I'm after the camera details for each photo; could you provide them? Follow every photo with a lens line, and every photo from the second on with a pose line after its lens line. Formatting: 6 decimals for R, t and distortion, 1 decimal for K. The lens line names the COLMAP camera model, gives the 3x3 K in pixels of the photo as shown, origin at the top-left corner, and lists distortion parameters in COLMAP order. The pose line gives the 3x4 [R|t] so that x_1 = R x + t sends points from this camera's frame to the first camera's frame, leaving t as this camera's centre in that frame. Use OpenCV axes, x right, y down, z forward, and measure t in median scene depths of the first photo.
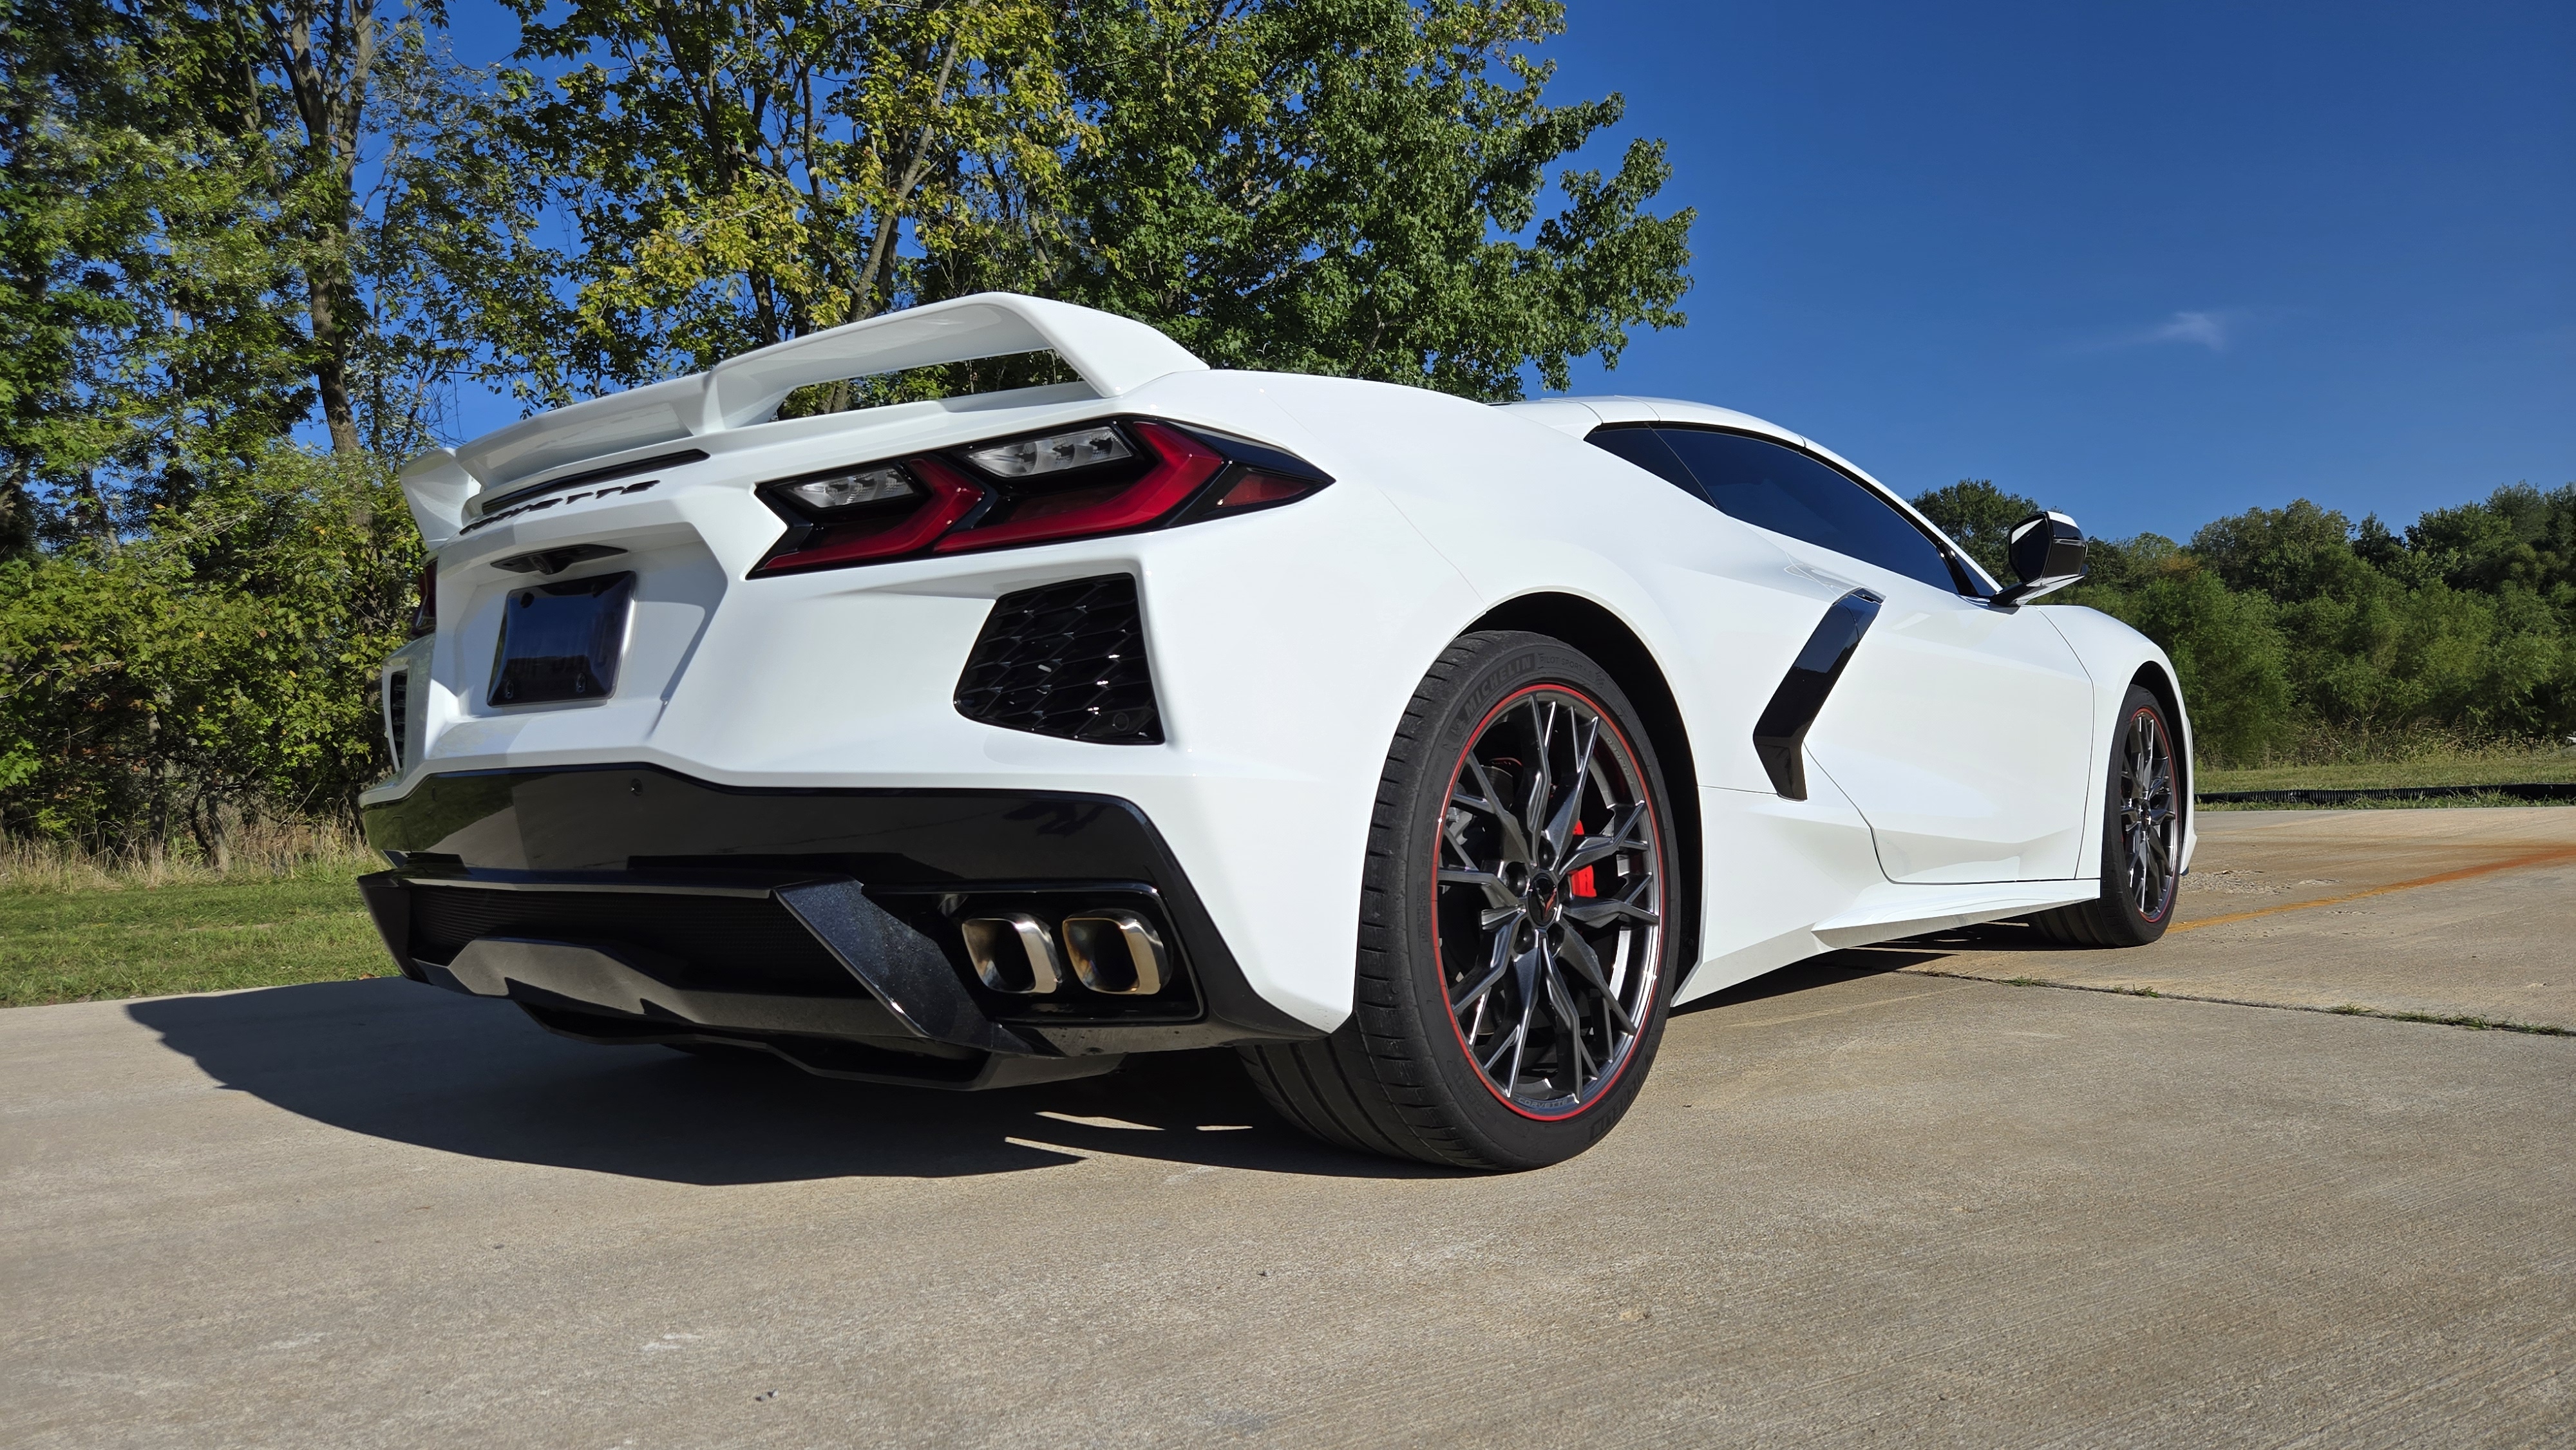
lens RADIAL K [[1812.1, 0, 1288.0], [0, 1812.1, 725.0], [0, 0, 1]] dist [0.141603, -0.001996]
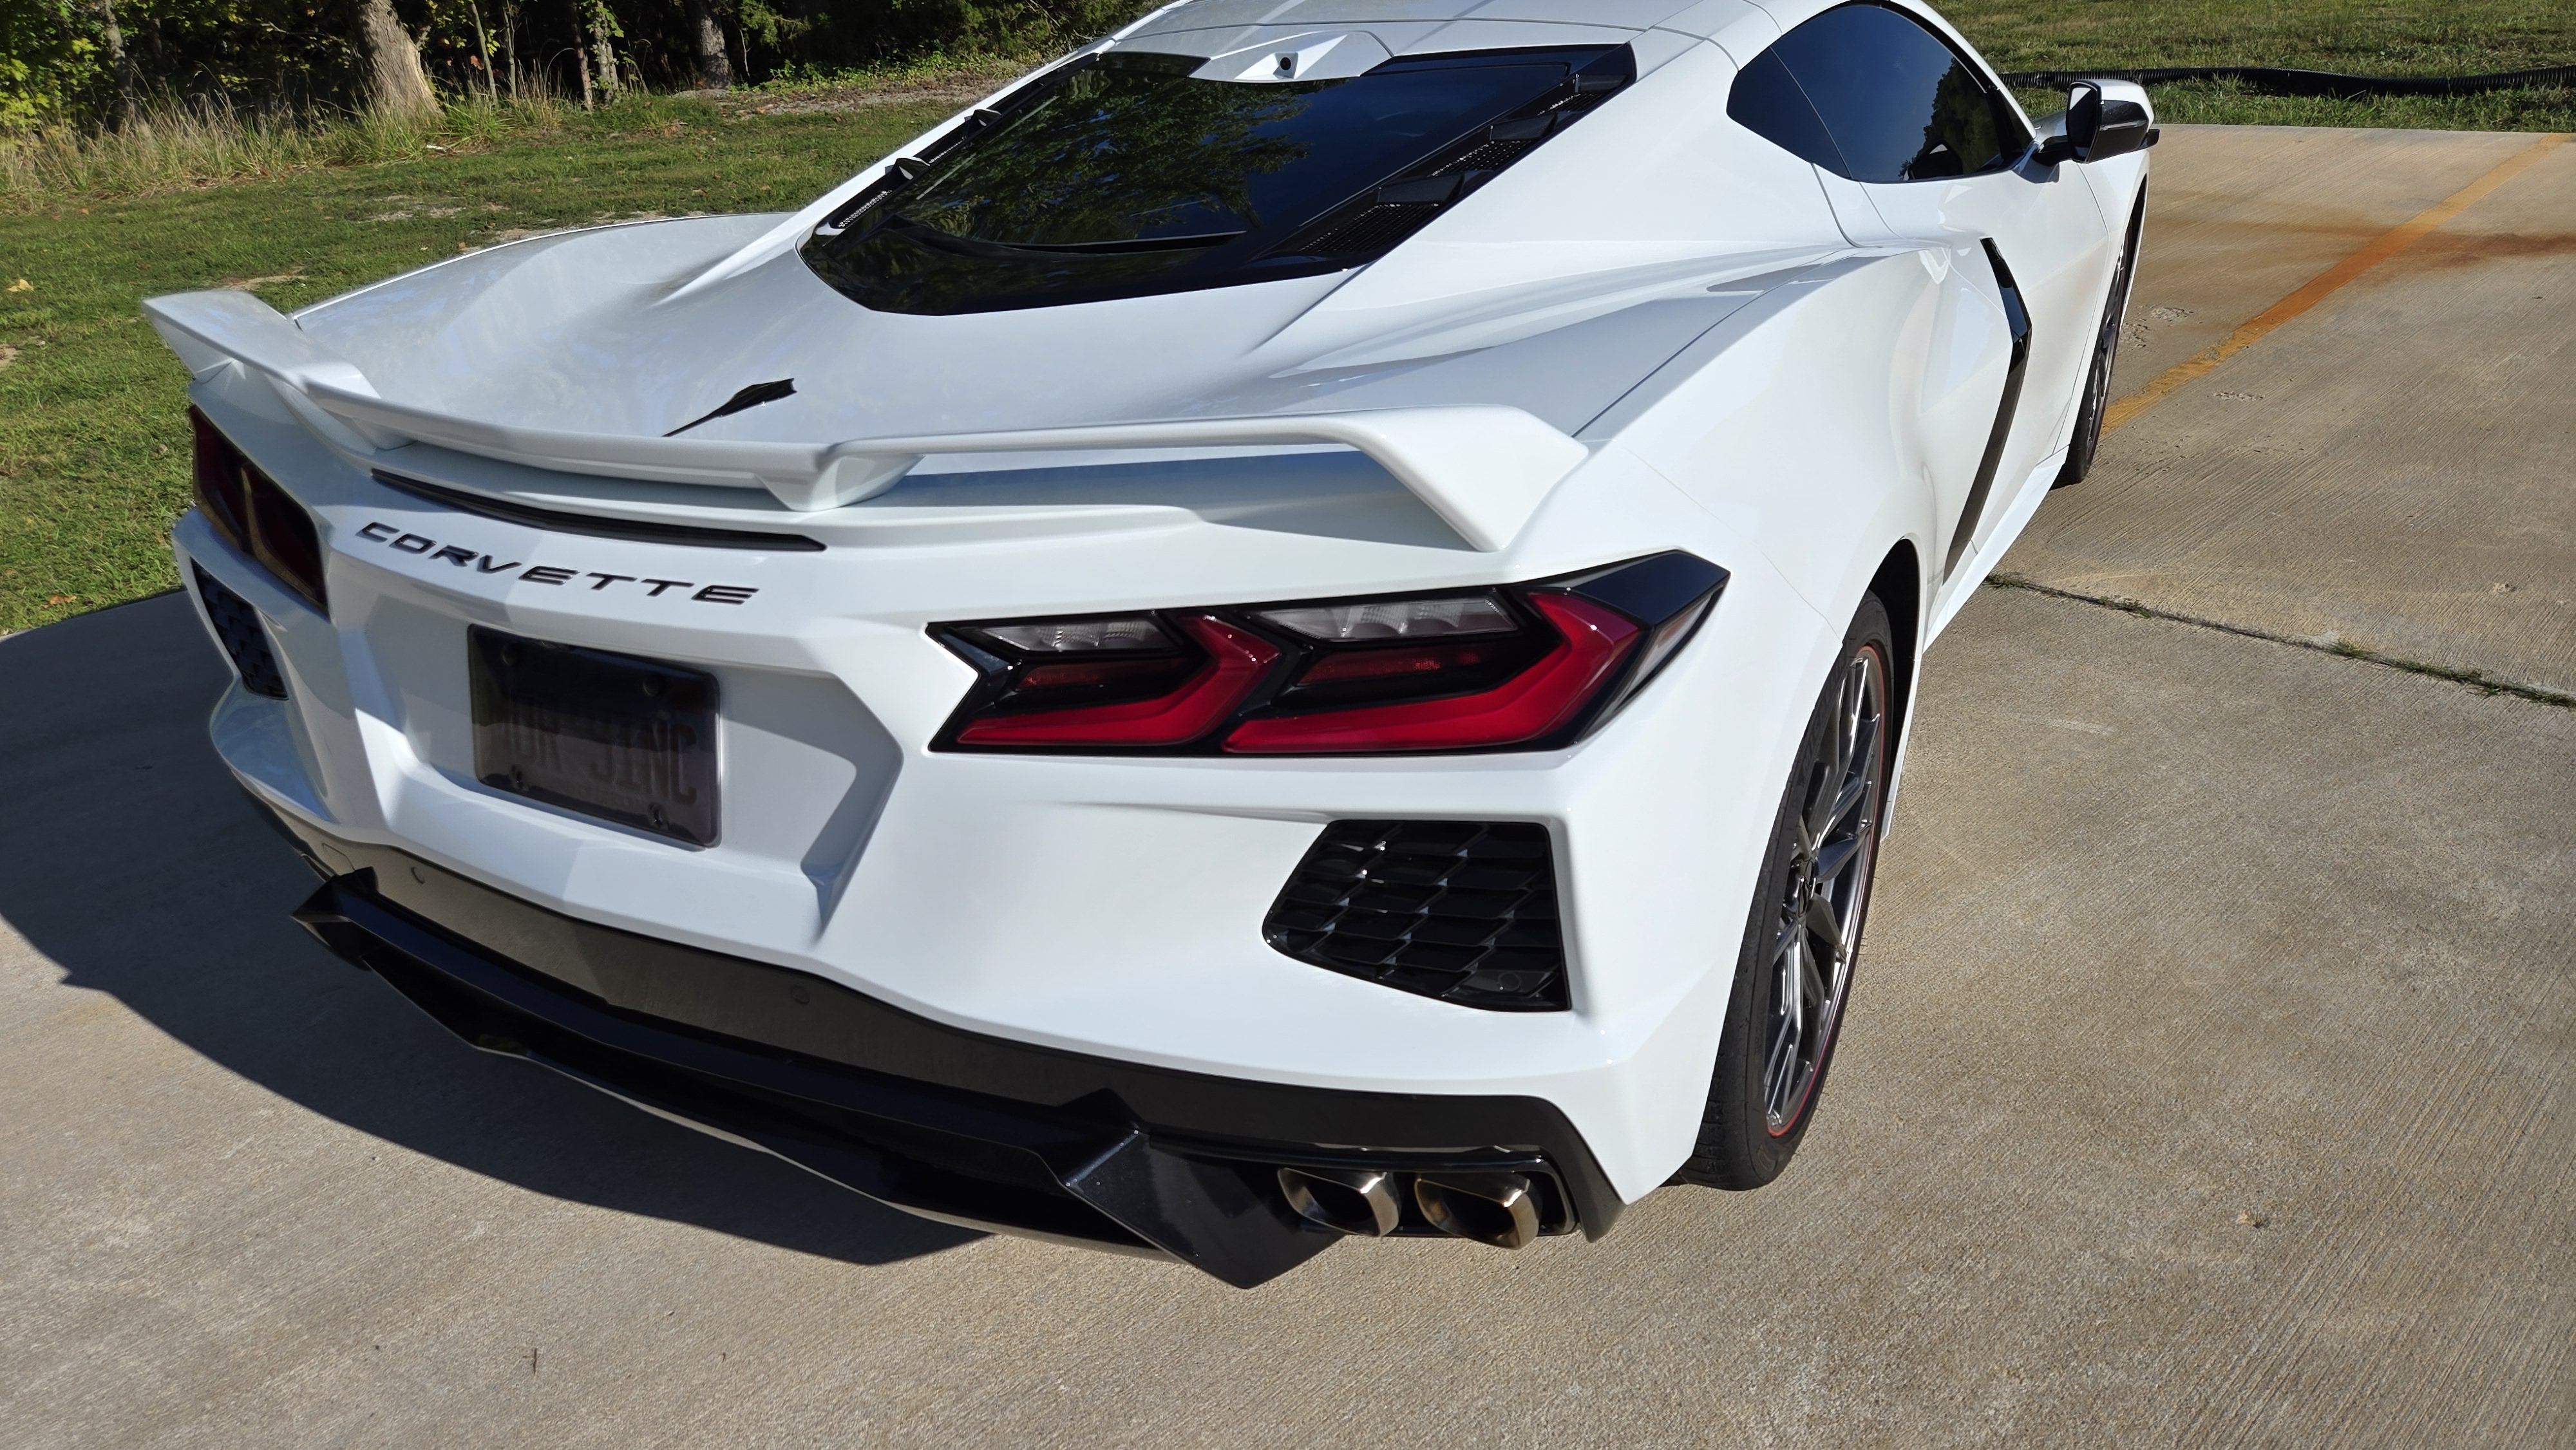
lens RADIAL K [[1812.1, 0, 1288.0], [0, 1812.1, 725.0], [0, 0, 1]] dist [0.141603, -0.001996]
pose [[0.974653, -0.093621, 0.203193, -0.311685], [-0.013467, 0.882035, 0.470992, -0.435987], [-0.223318, -0.461790, 0.858417, 0.379726]]
